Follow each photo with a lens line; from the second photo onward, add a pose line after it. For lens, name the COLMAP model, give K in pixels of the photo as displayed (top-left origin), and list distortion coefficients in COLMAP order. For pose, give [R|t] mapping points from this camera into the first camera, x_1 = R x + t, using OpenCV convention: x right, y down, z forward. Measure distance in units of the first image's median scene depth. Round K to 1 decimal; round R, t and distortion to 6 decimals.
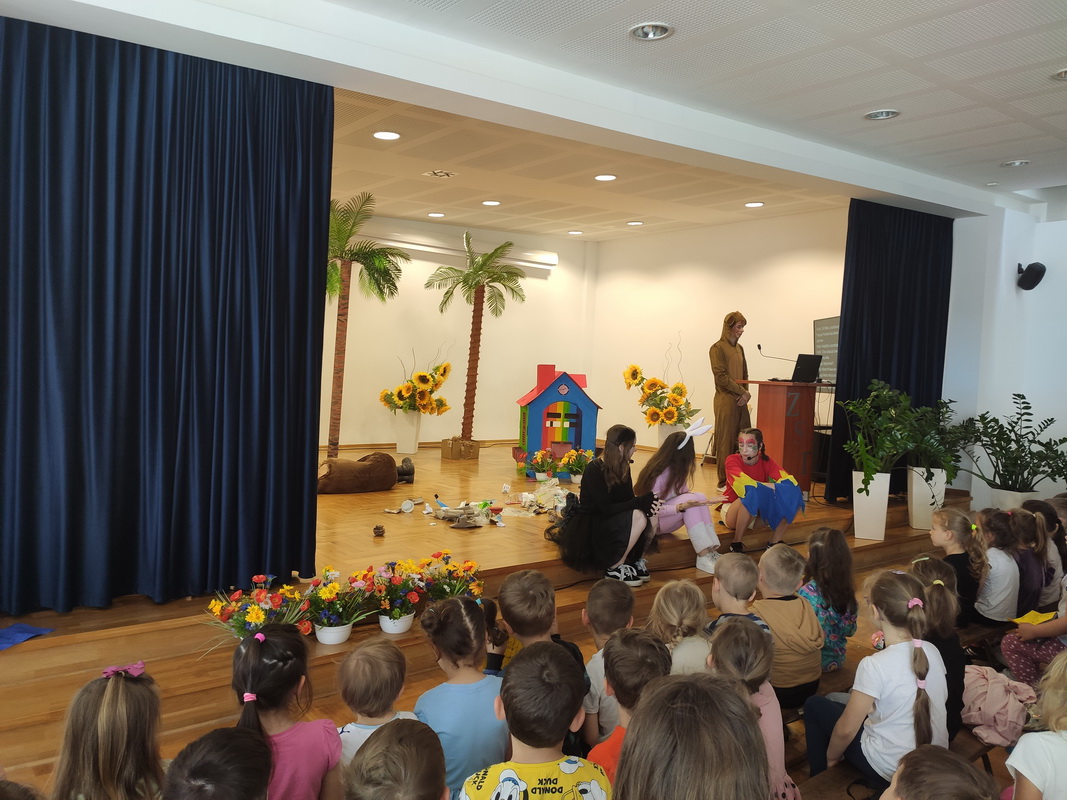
lens RADIAL K [[815.8, 0, 529.6], [0, 815.8, 399.8], [0, 0, 1]] dist [0.053375, -0.071828]
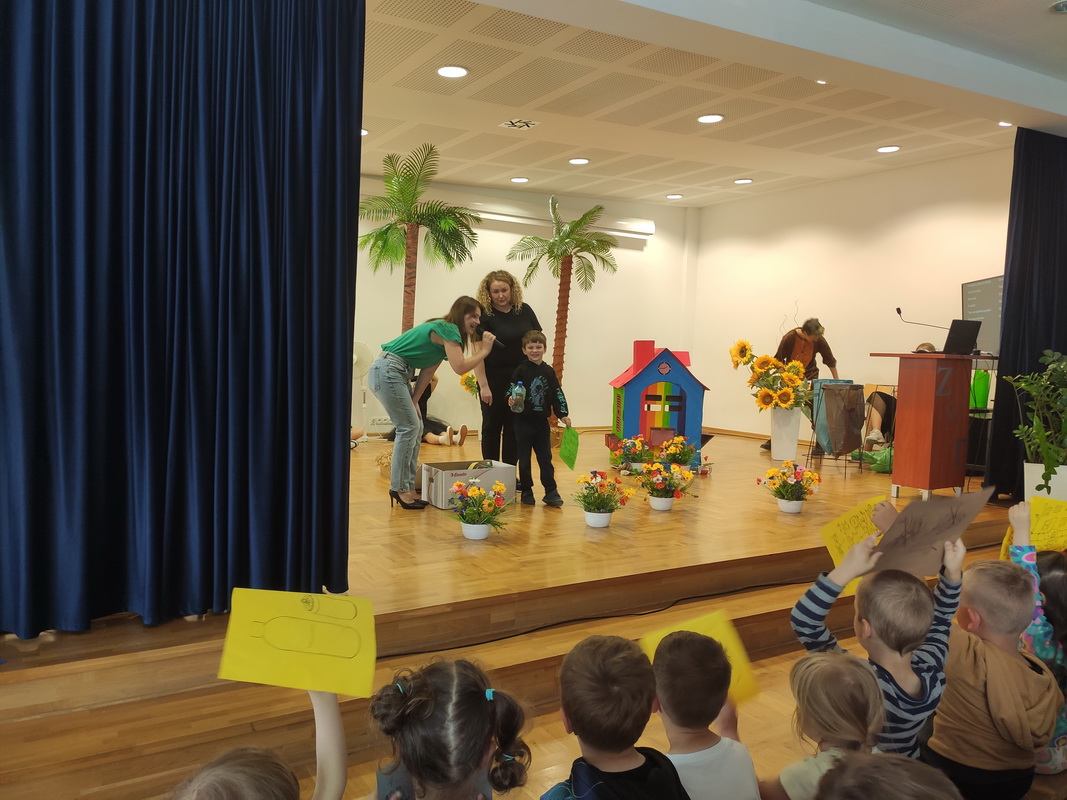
lens RADIAL K [[815.8, 0, 531.4], [0, 815.8, 410.3], [0, 0, 1]] dist [0.053375, -0.071828]
pose [[0.993144, -0.003490, -0.116847, 0.007610], [0.006569, 0.999641, 0.025979, 0.010907], [0.116714, -0.026569, 0.992810, 0.140596]]
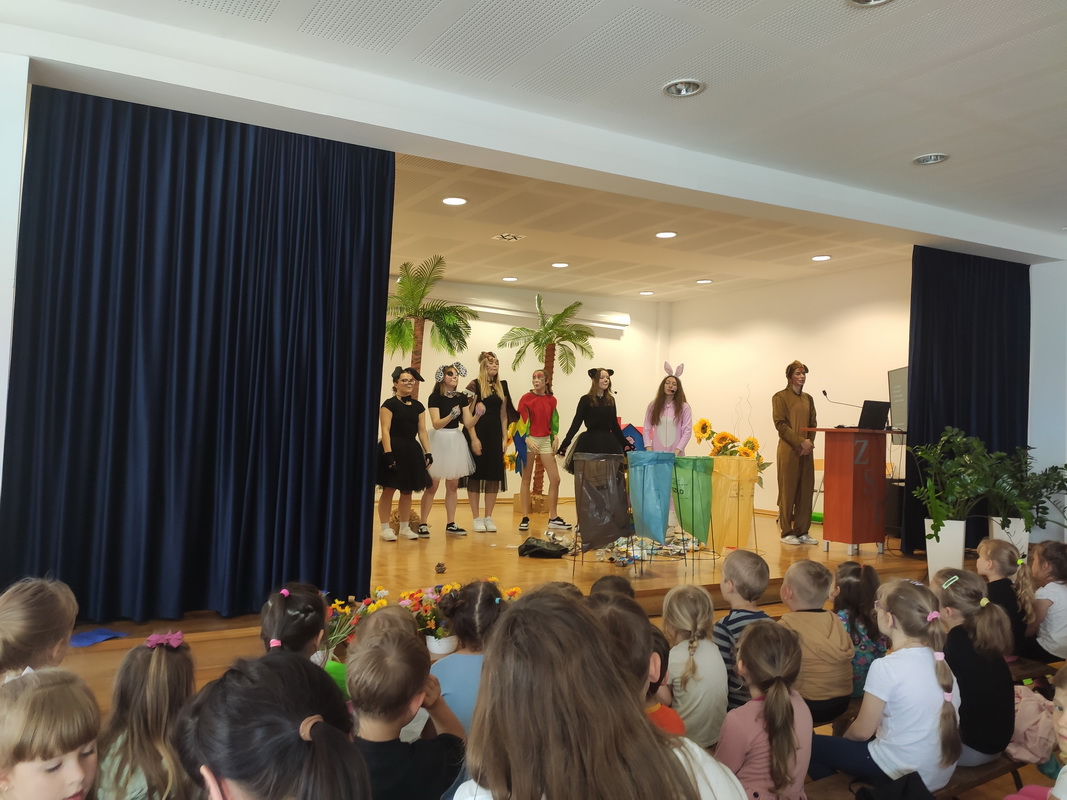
lens RADIAL K [[815.8, 0, 524.3], [0, 815.8, 393.9], [0, 0, 1]] dist [0.053375, -0.071828]
pose [[0.993132, -0.010894, -0.116495, 0.038648], [-0.000230, 0.995473, -0.095049, 0.031946], [0.117003, 0.094423, 0.988633, -0.028602]]
